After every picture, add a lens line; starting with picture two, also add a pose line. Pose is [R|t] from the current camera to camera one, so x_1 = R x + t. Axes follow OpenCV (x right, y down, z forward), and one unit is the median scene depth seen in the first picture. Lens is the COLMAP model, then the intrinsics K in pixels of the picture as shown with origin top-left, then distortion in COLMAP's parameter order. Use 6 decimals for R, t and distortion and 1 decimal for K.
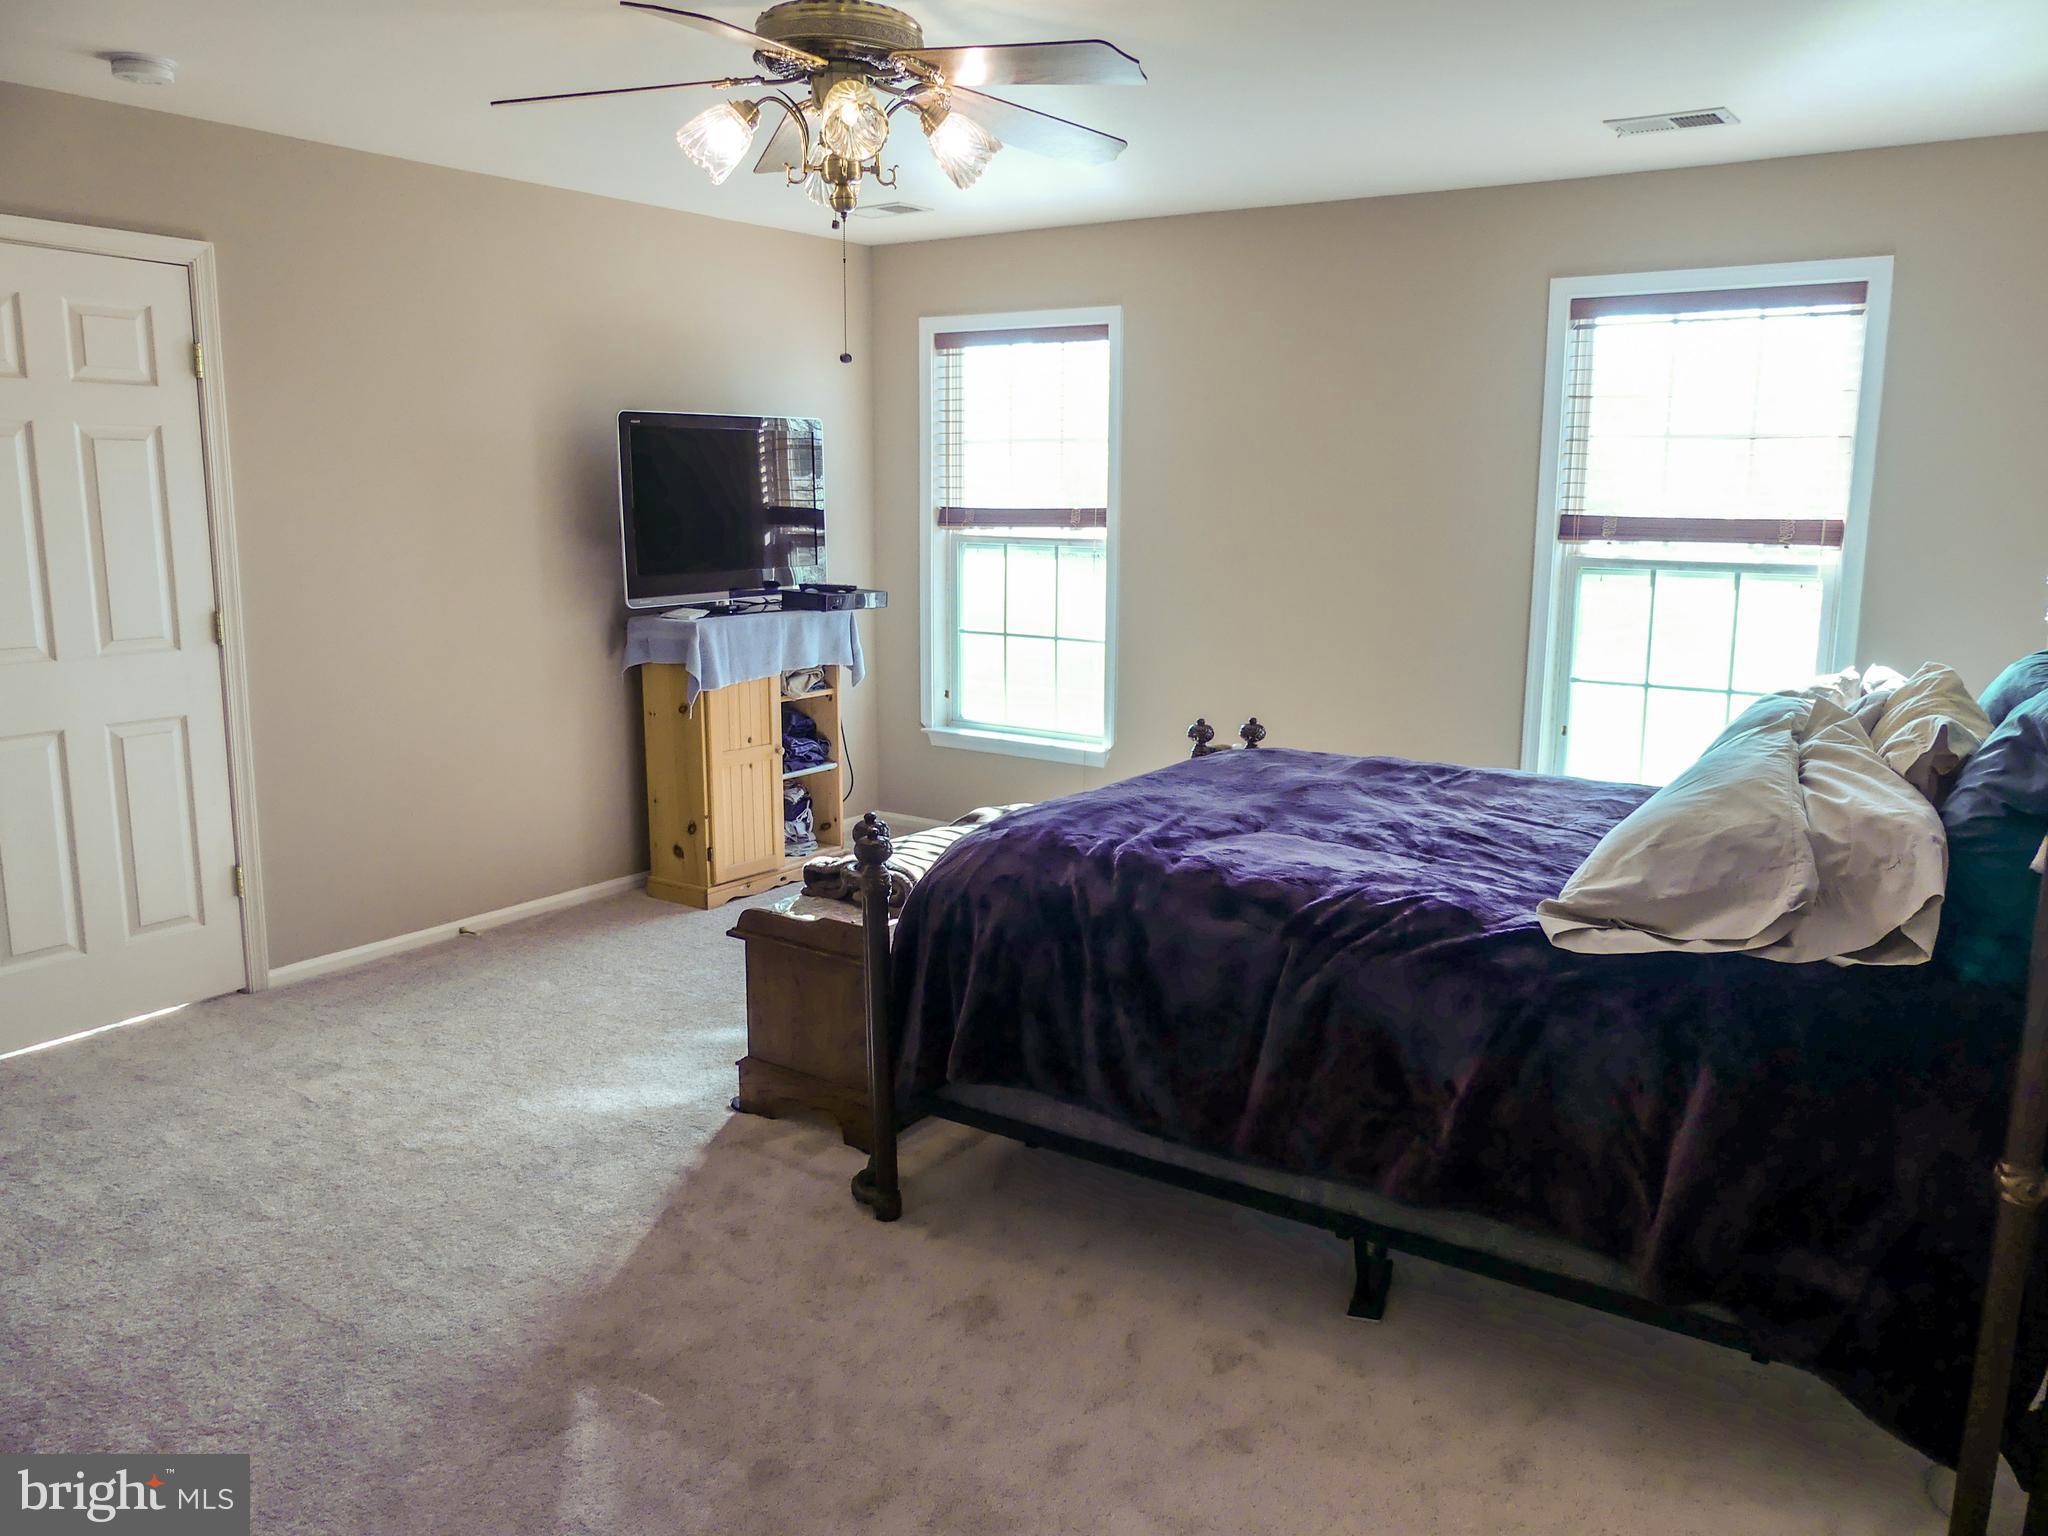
lens RADIAL K [[1540.0, 0, 1025.9], [0, 1540.0, 761.2], [0, 0, 1]] dist [-0.037248, 0.030009]
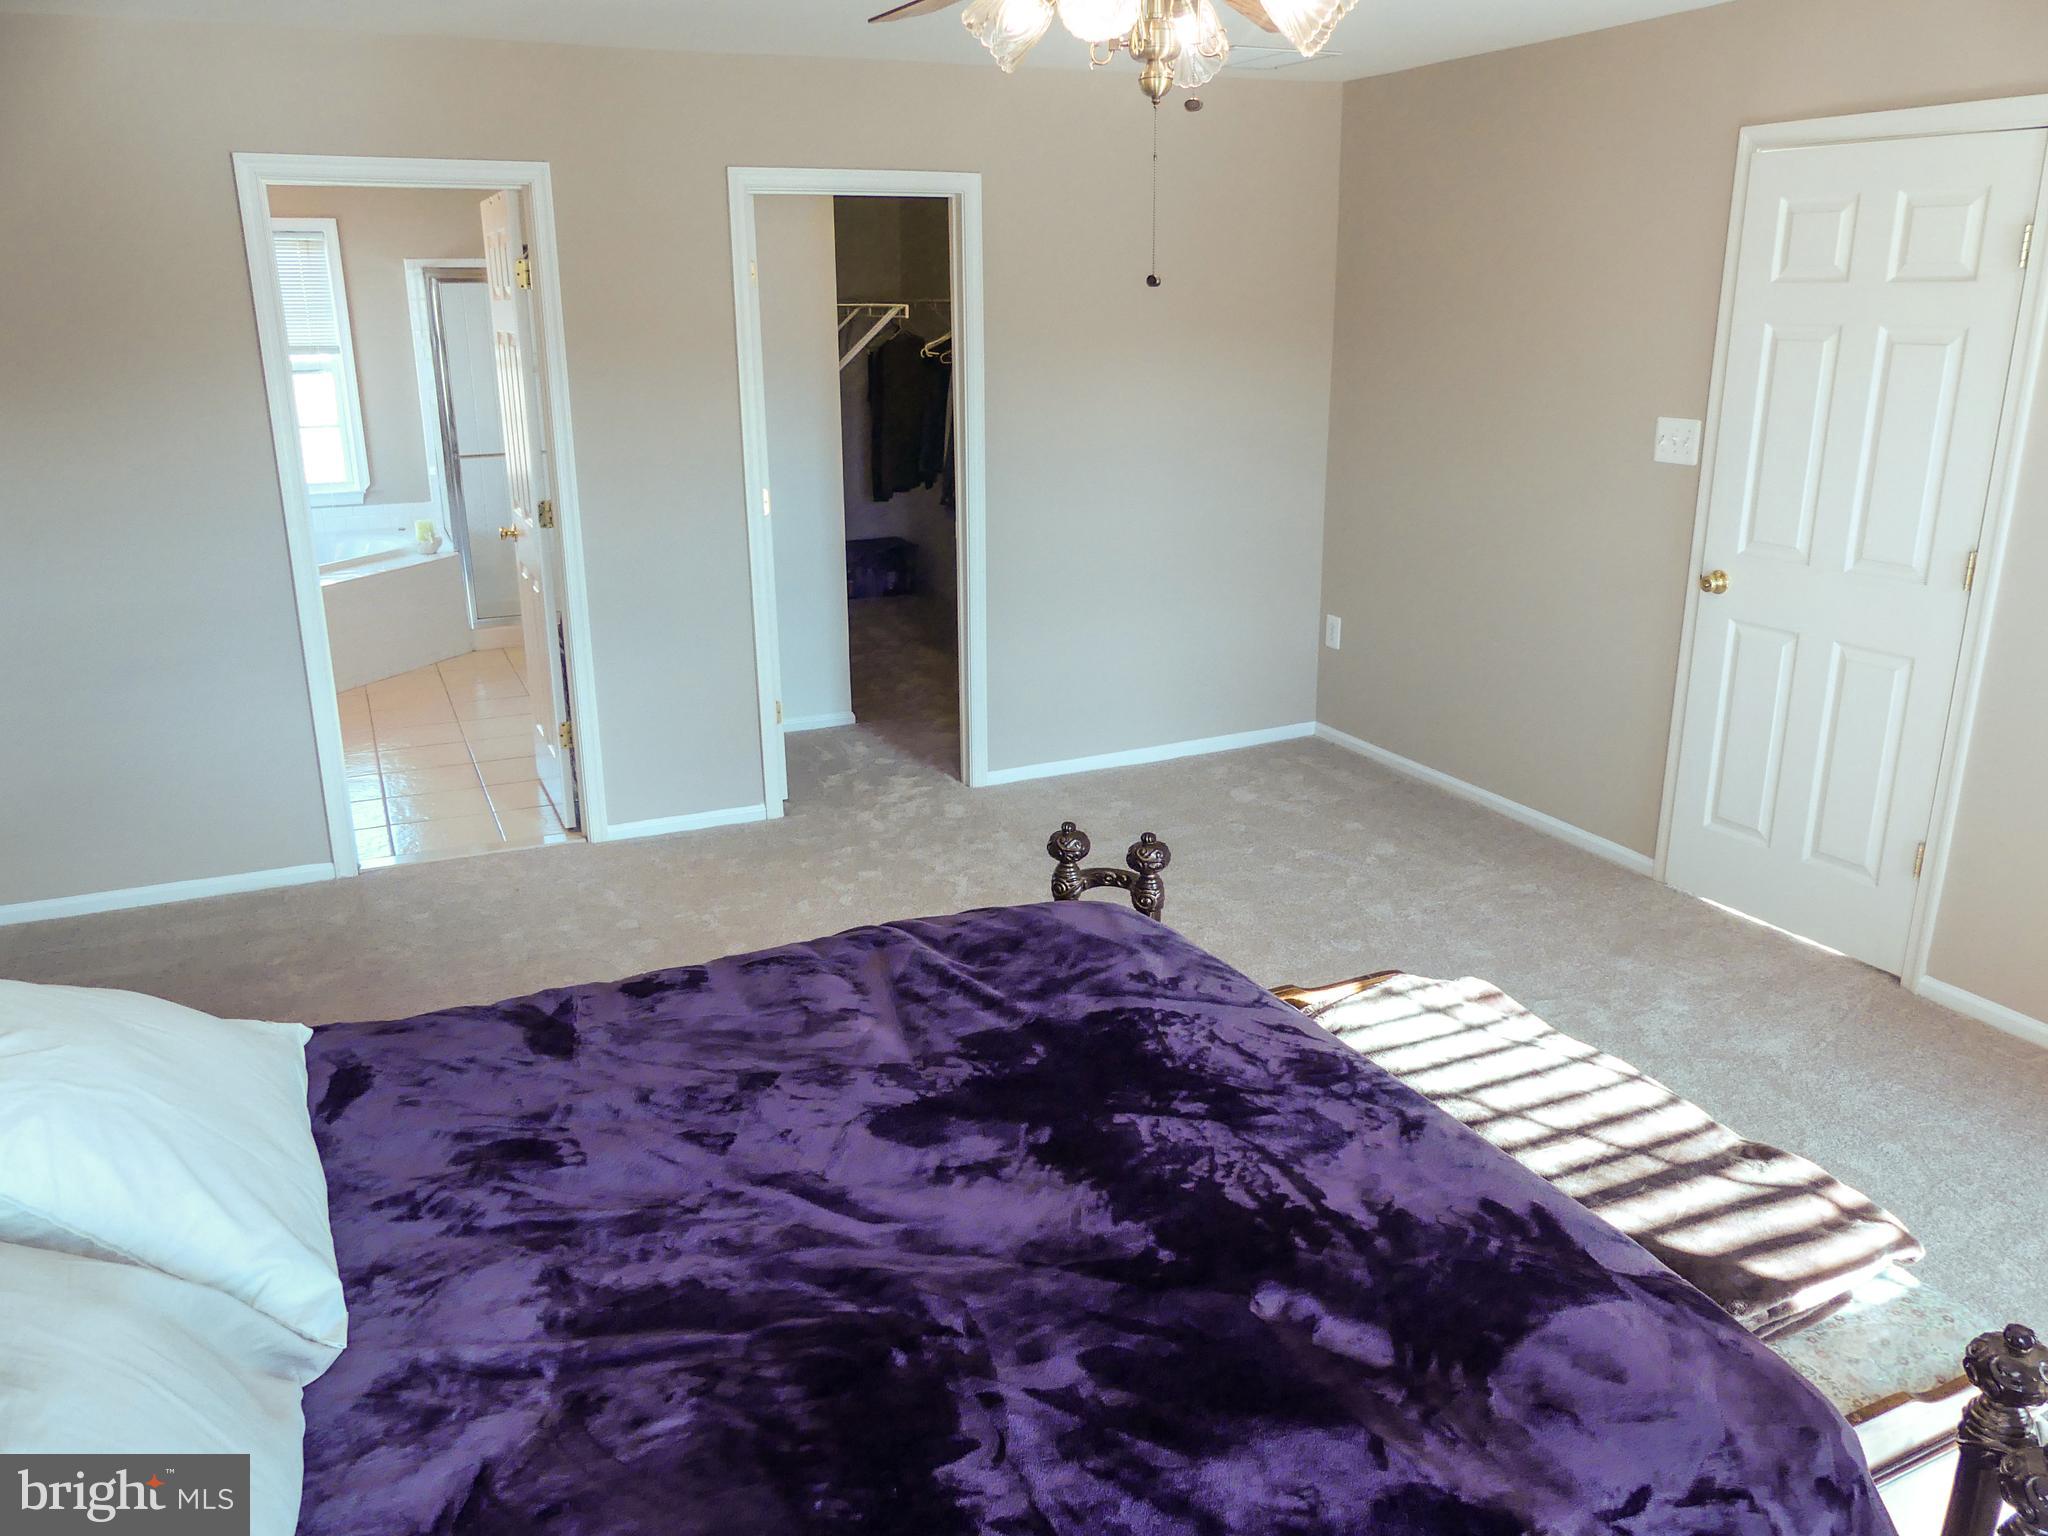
lens RADIAL K [[1540.0, 0, 1024.1], [0, 1540.0, 762.5], [0, 0, 1]] dist [-0.037248, 0.030009]
pose [[-0.491166, 0.253152, -0.833469, 0.640909], [-0.153409, 0.916742, 0.368849, -0.310615], [0.857451, 0.309027, -0.411436, 1.323302]]
